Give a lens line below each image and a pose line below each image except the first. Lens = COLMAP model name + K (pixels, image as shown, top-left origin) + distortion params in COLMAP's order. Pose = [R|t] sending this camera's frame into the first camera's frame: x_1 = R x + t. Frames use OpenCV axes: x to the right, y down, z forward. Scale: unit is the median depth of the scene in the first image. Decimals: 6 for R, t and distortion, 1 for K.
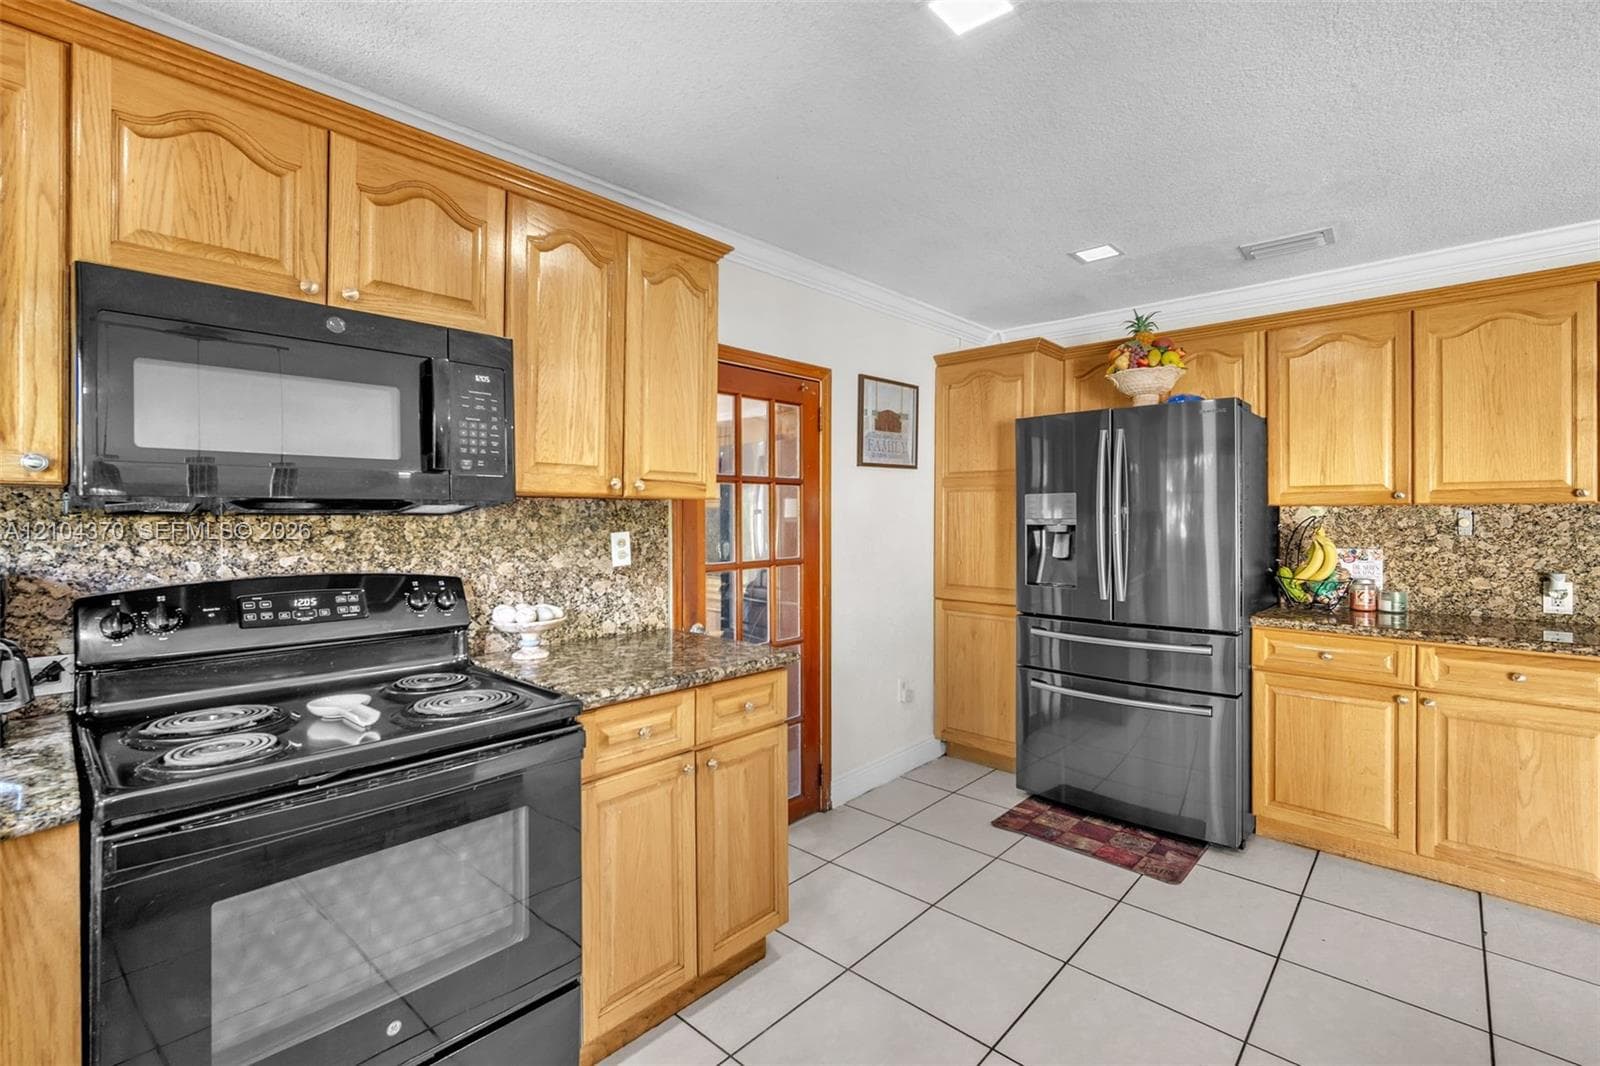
lens RADIAL K [[710.8, 0, 804.3], [0, 710.8, 515.9], [0, 0, 1]] dist [-0.011045, 0.004325]
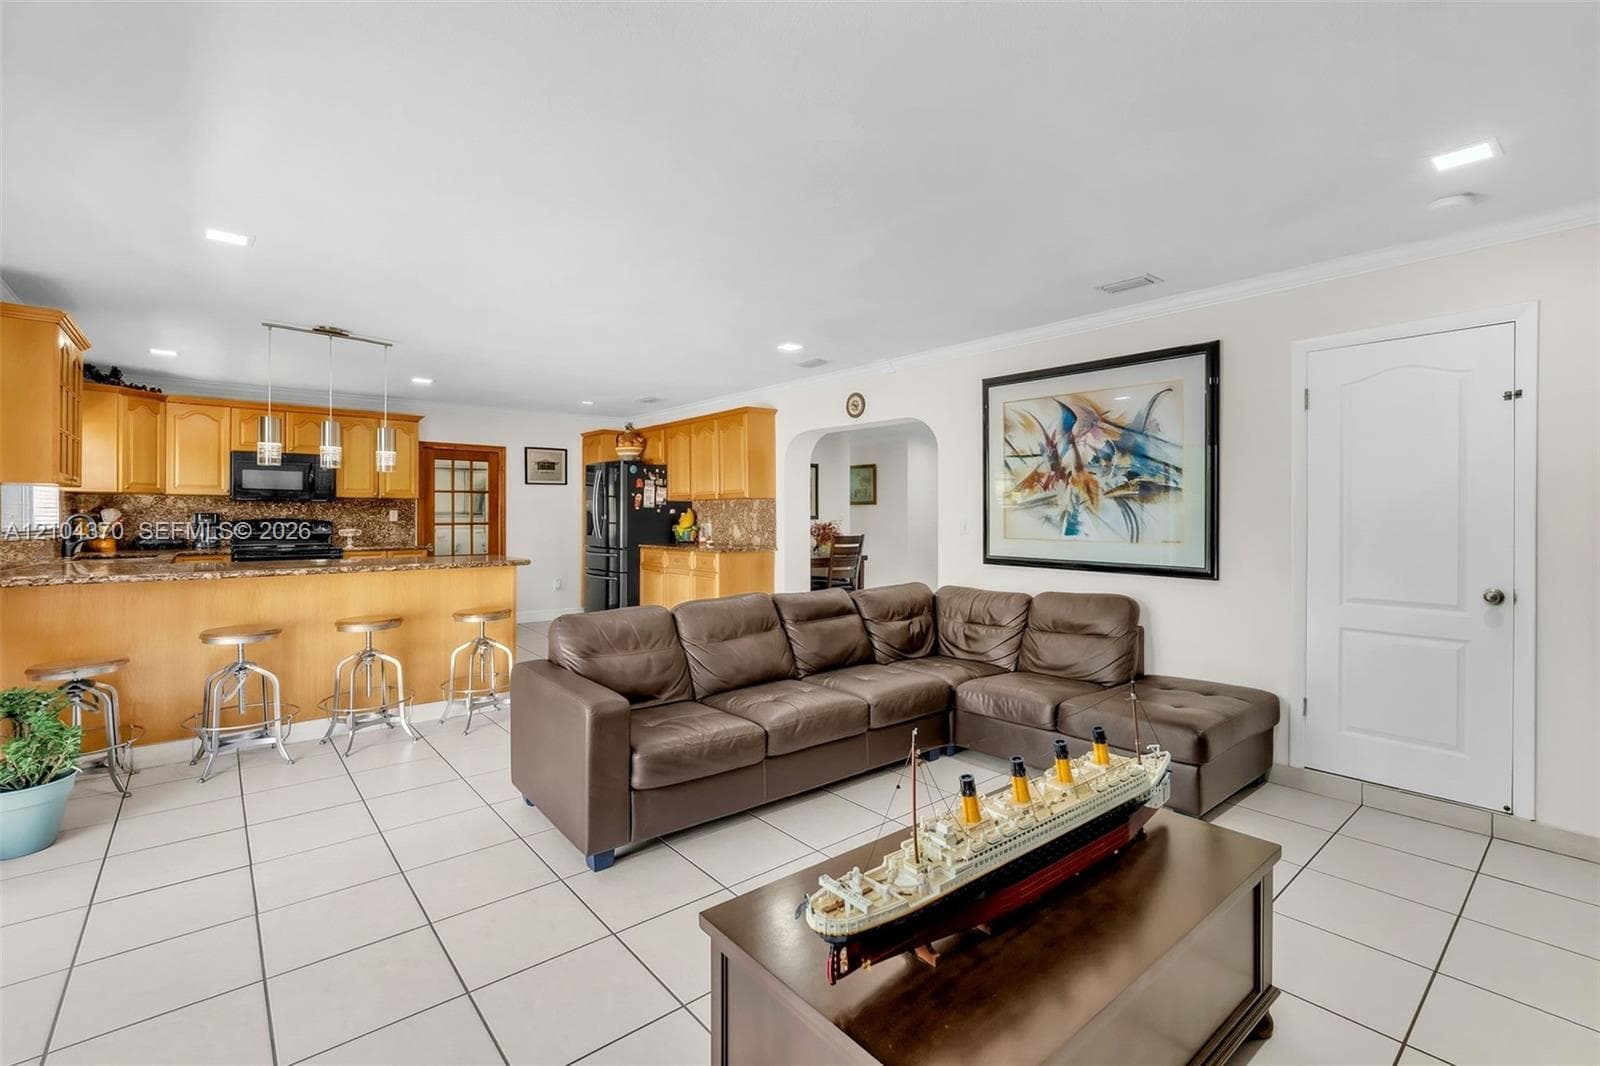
lens RADIAL K [[710.8, 0, 808.3], [0, 710.8, 508.5], [0, 0, 1]] dist [-0.011045, 0.004325]
pose [[0.993011, -0.001471, -0.118012, 1.769726], [-0.000104, 0.999911, -0.013333, 0.055201], [0.118022, 0.013252, 0.992923, -1.709806]]
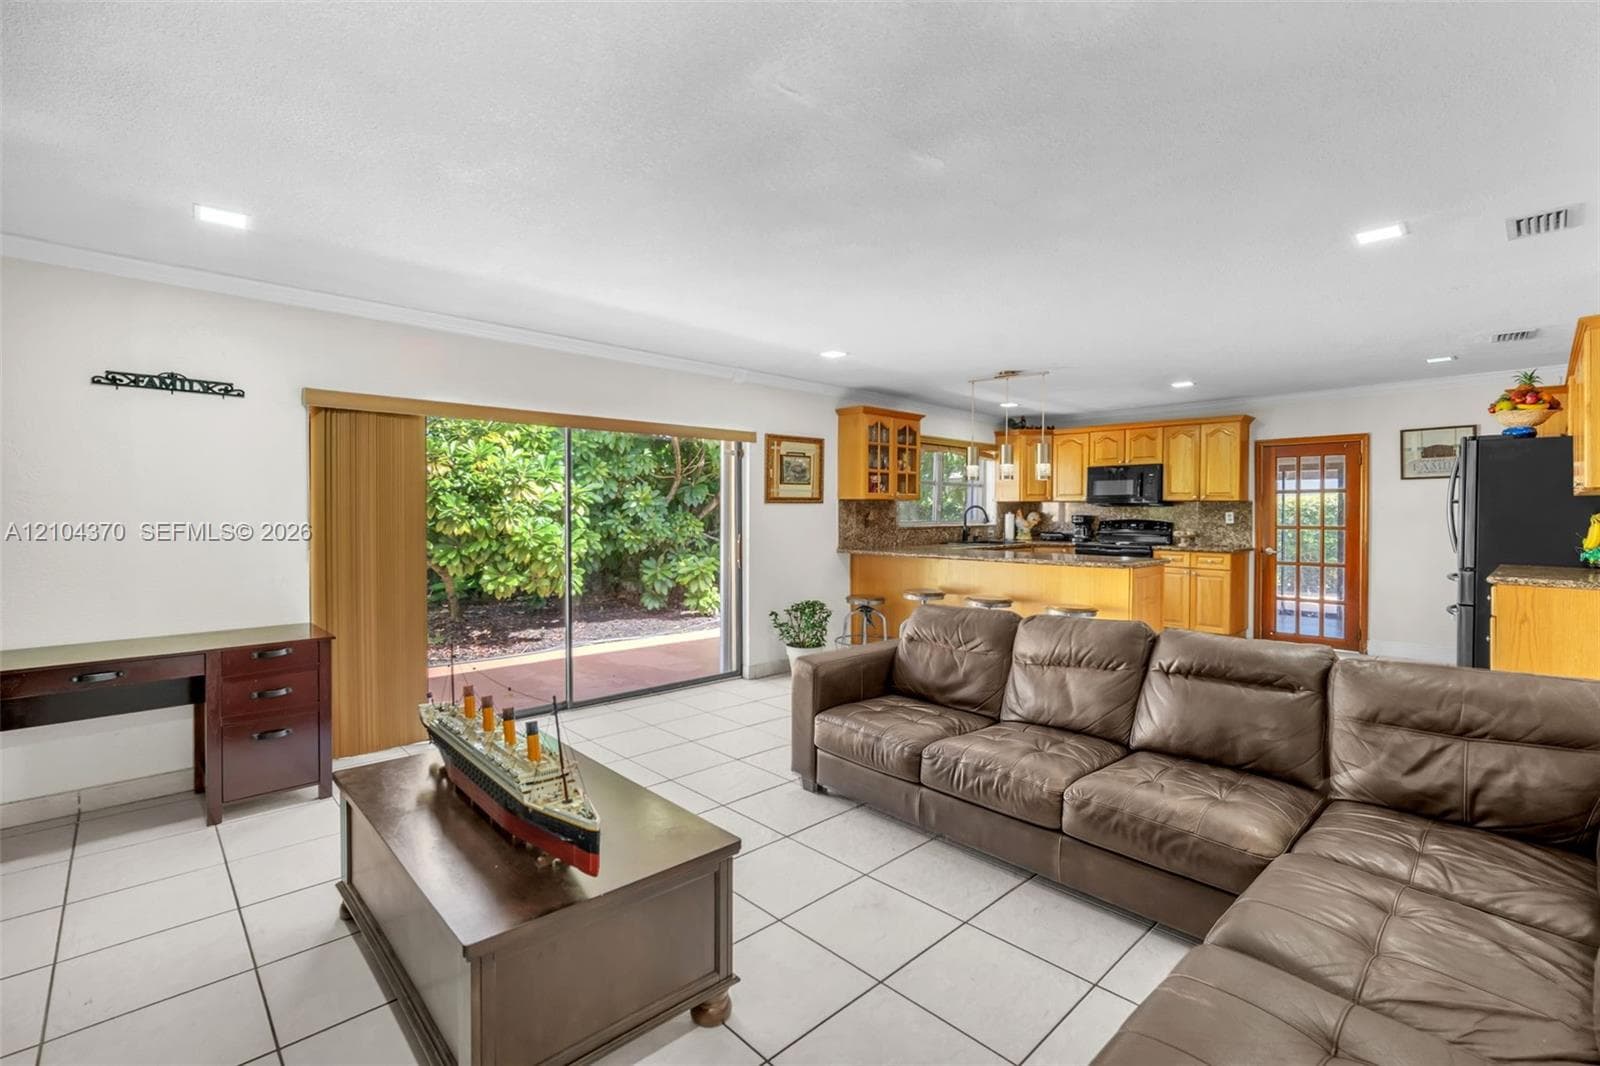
lens RADIAL K [[710.8, 0, 795.4], [0, 710.8, 519.2], [0, 0, 1]] dist [-0.011045, 0.004325]
pose [[-0.067493, 0.007214, -0.997694, 2.719727], [-0.010763, 0.999910, 0.007958, 0.046385], [0.997662, 0.011275, -0.067409, -0.598822]]
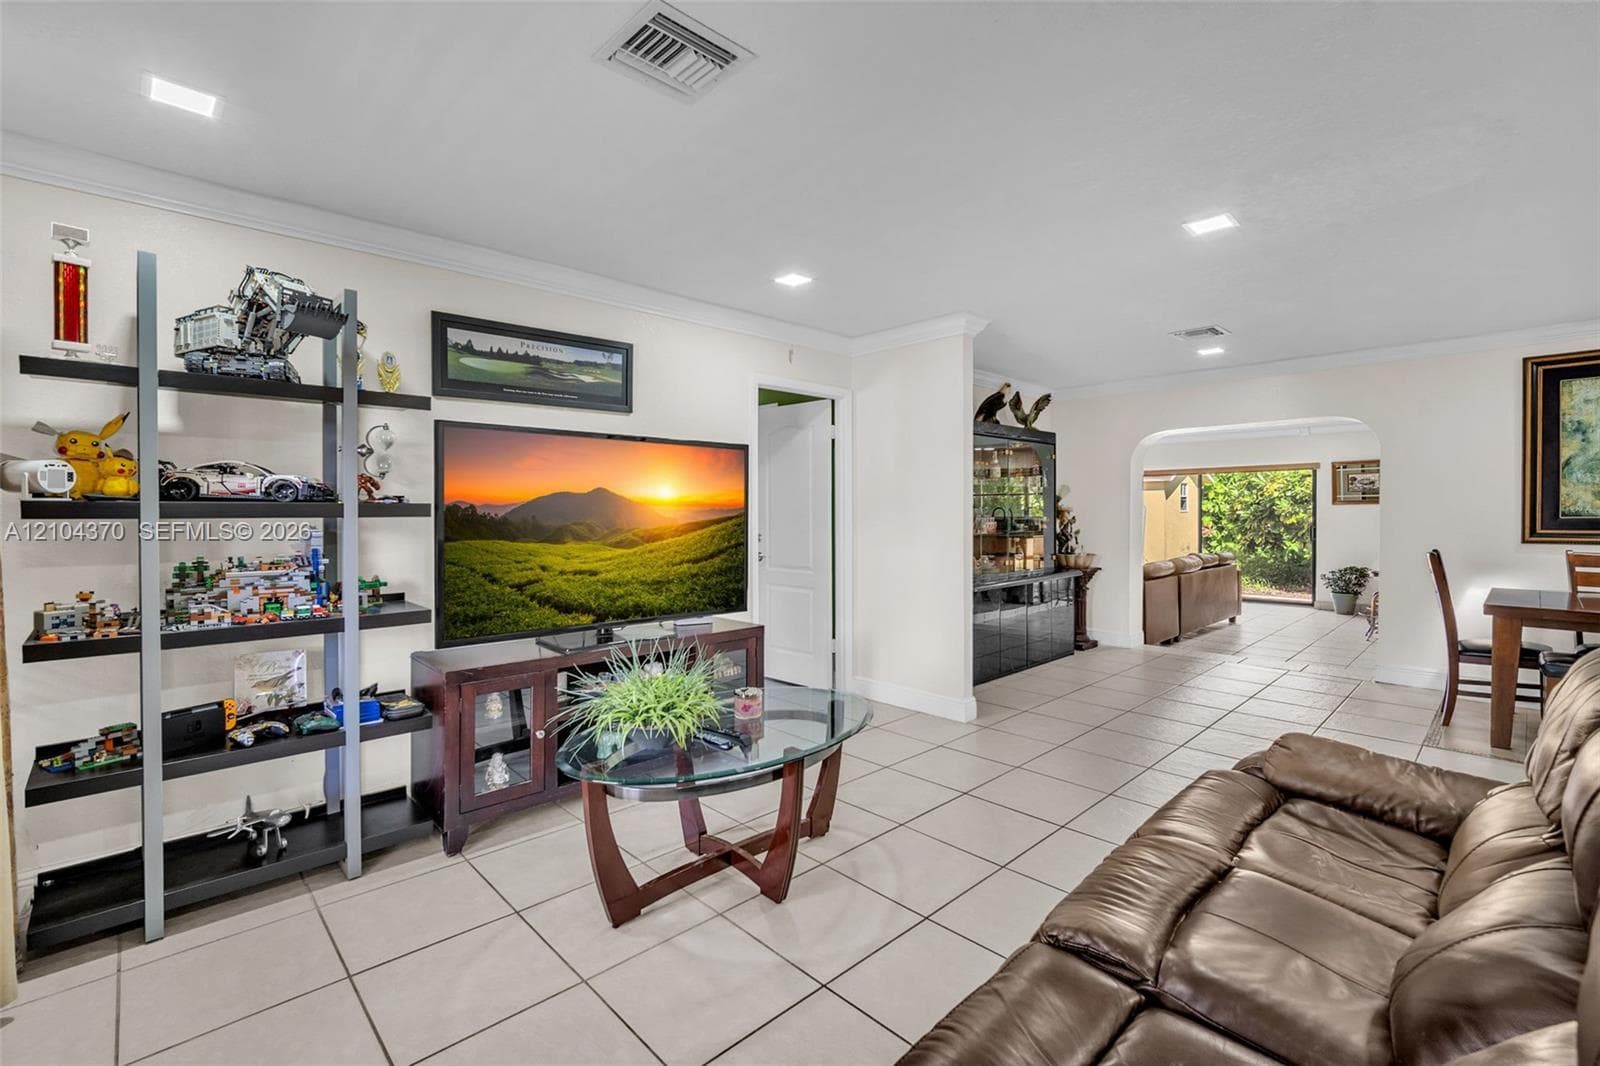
lens RADIAL K [[710.8, 0, 805.3], [0, 710.8, 522.1], [0, 0, 1]] dist [-0.011045, 0.004325]
pose [[-0.998919, 0.003477, 0.046353, 3.048499], [0.004524, 0.999736, 0.022505, 0.009476], [-0.046262, 0.022691, -0.998672, 3.133787]]
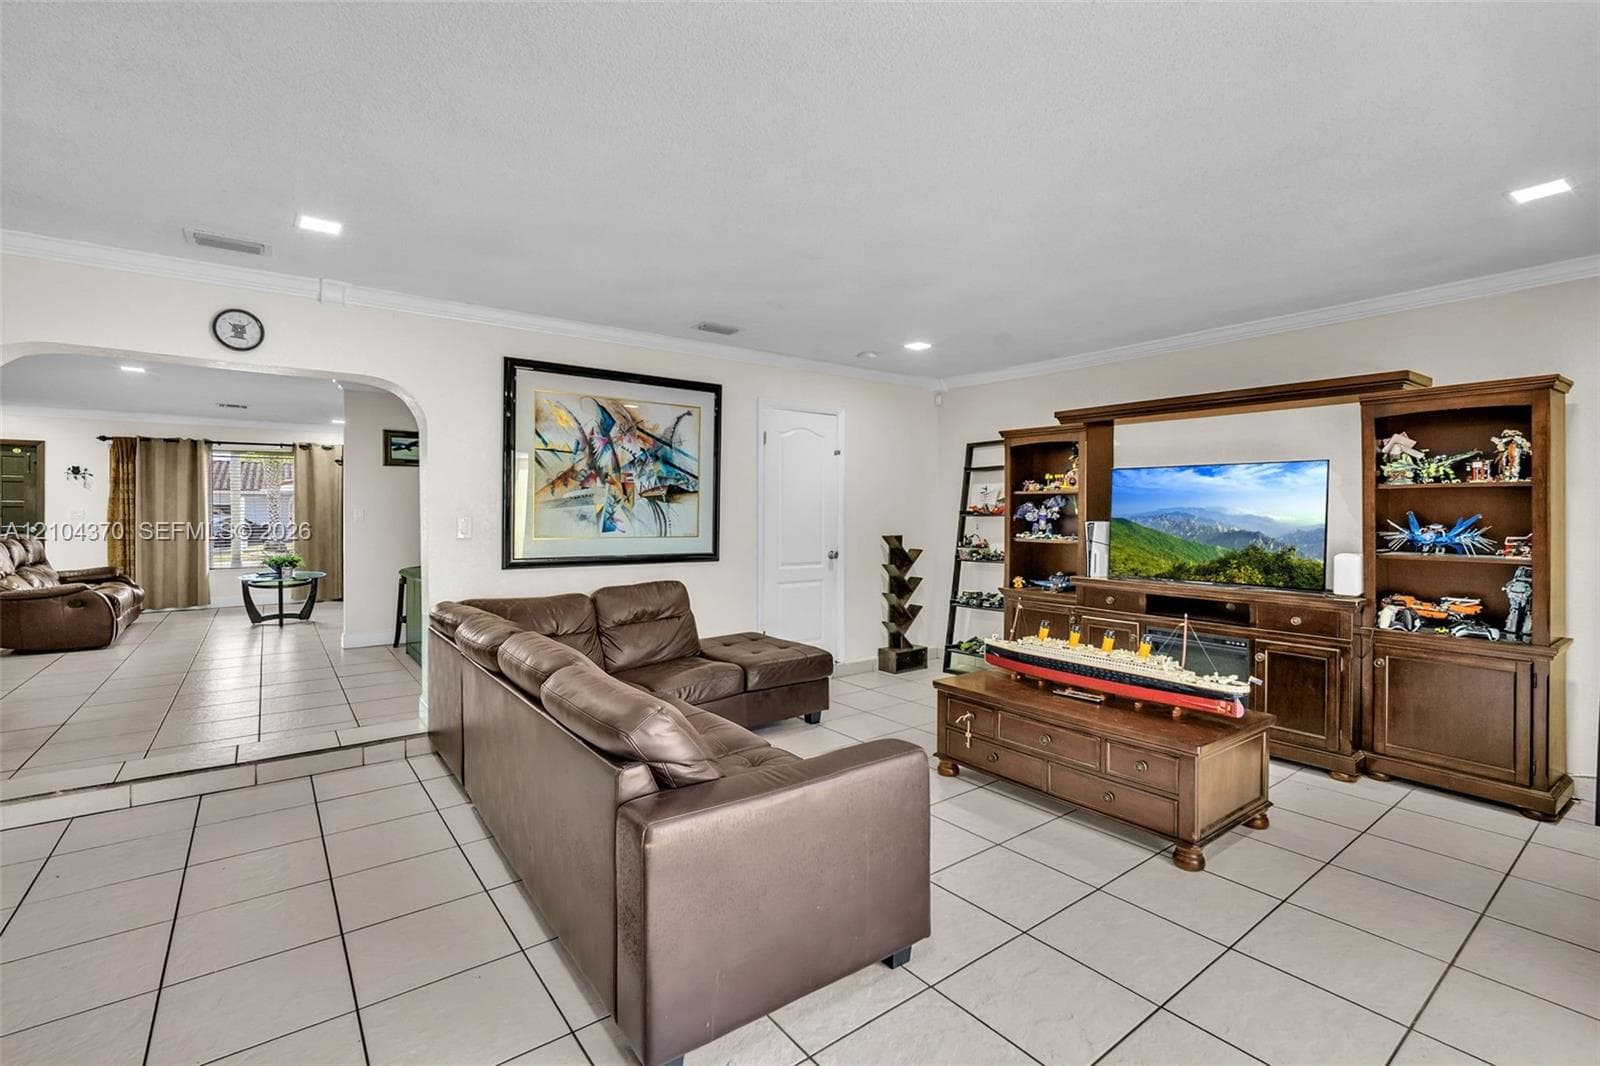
lens RADIAL K [[710.8, 0, 794.4], [0, 710.8, 523.7], [0, 0, 1]] dist [-0.011045, 0.004325]
pose [[0.181557, -0.014167, 0.983278, 0.470694], [0.005599, 0.999895, 0.013373, 0.053608], [-0.983364, 0.003078, 0.181618, -0.706680]]
